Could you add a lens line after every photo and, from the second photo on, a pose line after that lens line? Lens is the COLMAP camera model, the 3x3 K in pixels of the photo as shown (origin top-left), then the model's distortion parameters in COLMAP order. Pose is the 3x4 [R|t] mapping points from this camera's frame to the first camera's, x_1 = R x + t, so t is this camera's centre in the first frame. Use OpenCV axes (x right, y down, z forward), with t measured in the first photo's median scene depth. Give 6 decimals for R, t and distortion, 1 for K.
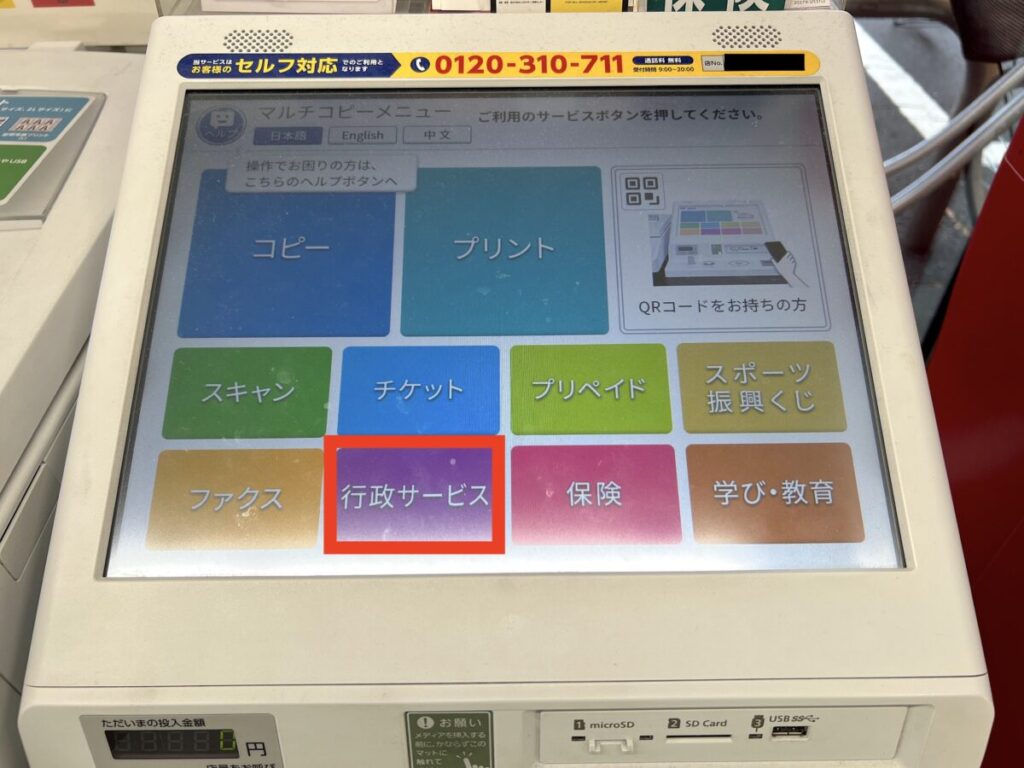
lens RADIAL K [[794.5, 0, 521.0], [0, 794.5, 379.5], [0, 0, 1]] dist [0.013471, -0.034445]
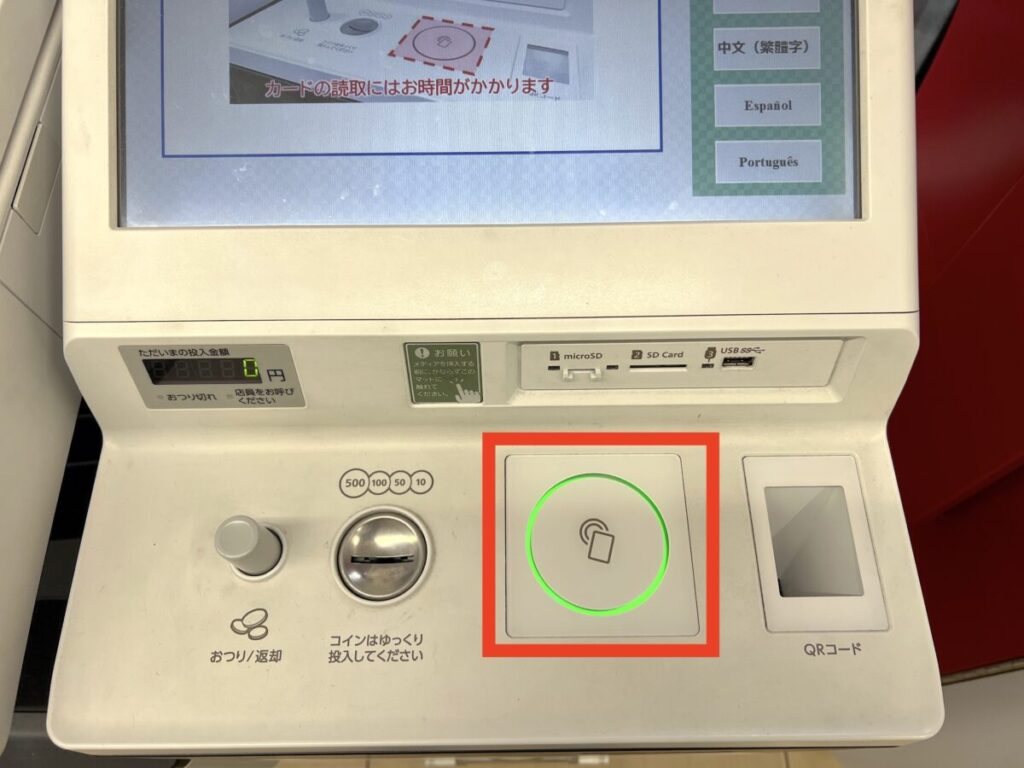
lens RADIAL K [[794.5, 0, 520.2], [0, 794.5, 395.3], [0, 0, 1]] dist [0.013471, -0.034445]
pose [[0.999986, -0.000630, 0.005205, 0.012479], [-0.001201, 0.938781, 0.344512, 0.069919], [-0.005103, -0.344513, 0.938768, -0.075916]]
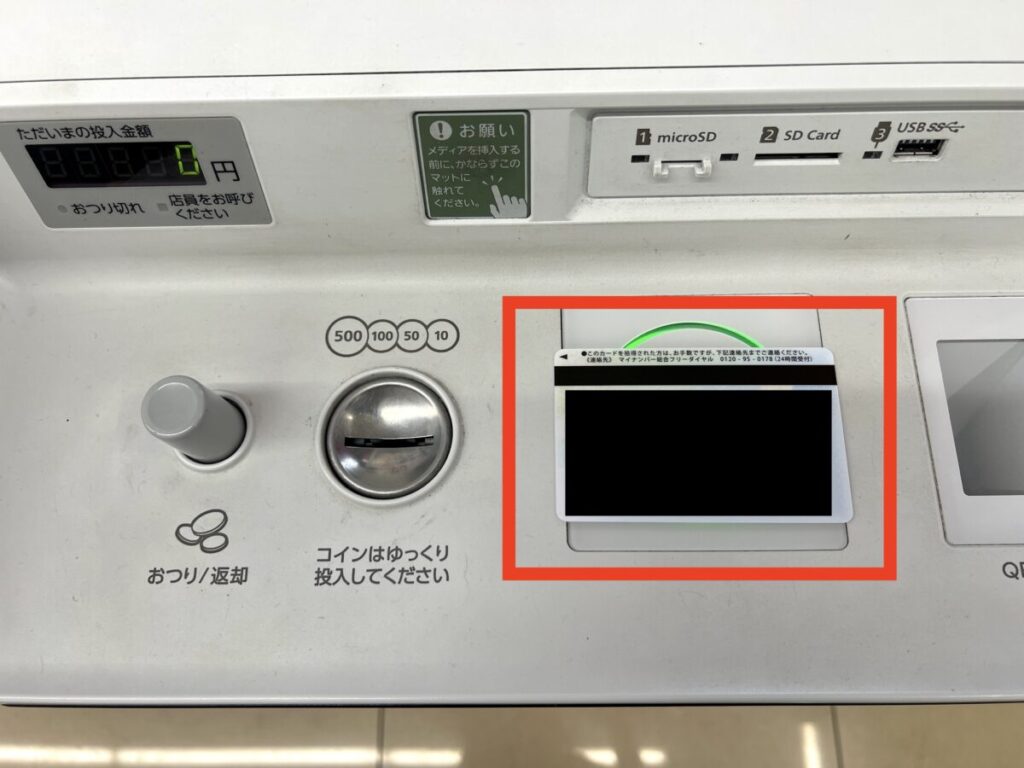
lens RADIAL K [[794.5, 0, 509.6], [0, 794.5, 405.5], [0, 0, 1]] dist [0.013471, -0.034445]
pose [[0.999763, -0.000431, -0.021778, -0.028794], [0.010484, 0.885908, 0.463742, 0.234742], [0.019094, -0.463860, 0.885703, 0.158197]]
